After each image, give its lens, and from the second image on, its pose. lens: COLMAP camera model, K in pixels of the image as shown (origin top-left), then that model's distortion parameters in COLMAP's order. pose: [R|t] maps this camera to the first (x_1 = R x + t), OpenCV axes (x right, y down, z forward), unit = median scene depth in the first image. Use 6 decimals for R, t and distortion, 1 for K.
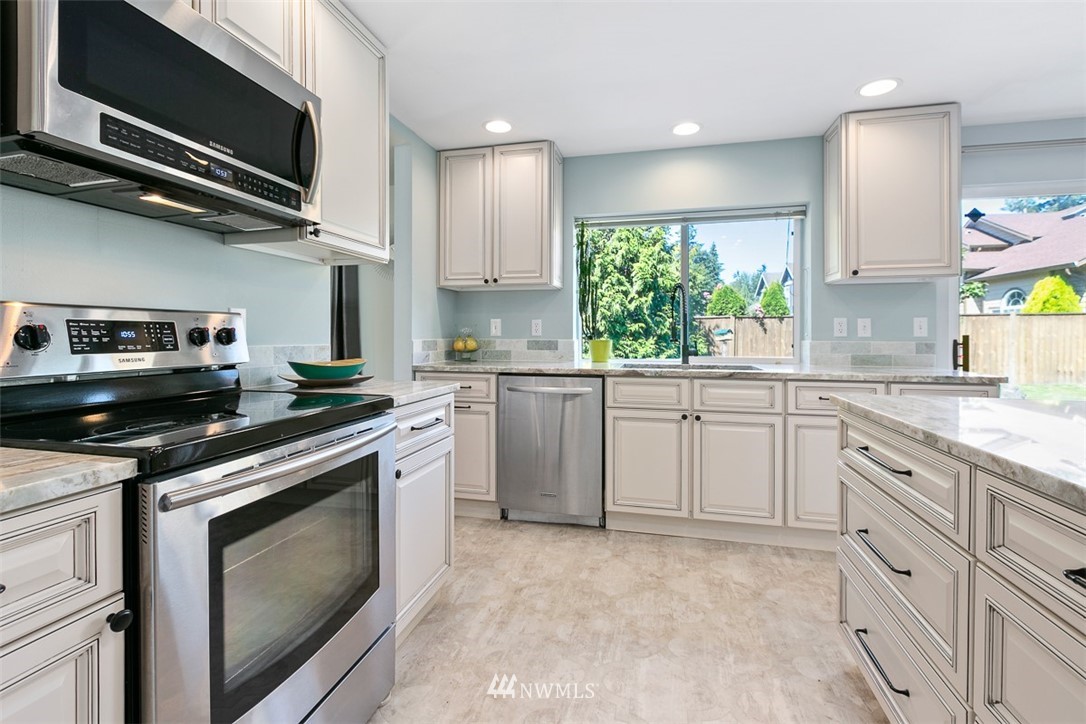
lens RADIAL K [[493.0, 0, 541.1], [0, 493.0, 336.1], [0, 0, 1]] dist [0.000052, 0.000015]
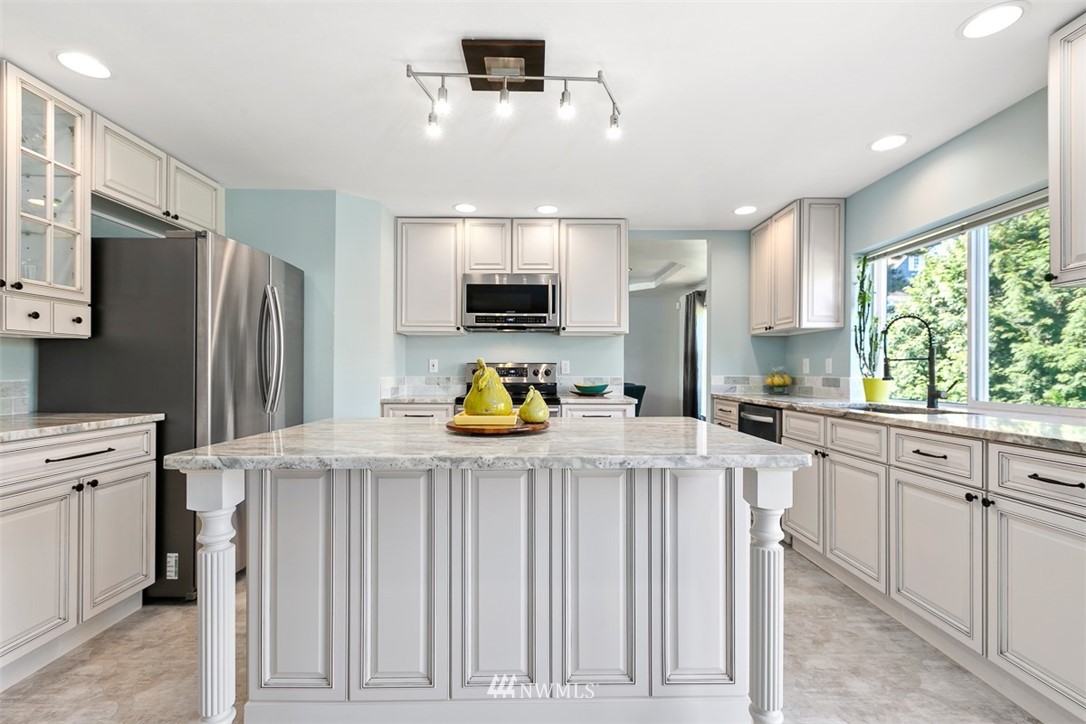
lens RADIAL K [[486.6, 0, 553.2], [0, 486.6, 367.4], [0, 0, 1]] dist [-0.002668, -0.000542]
pose [[0.270536, -0.008631, -0.962671, 1.113942], [-0.006083, 0.999925, -0.010674, 0.001112], [0.962691, 0.008744, 0.270463, 0.199368]]
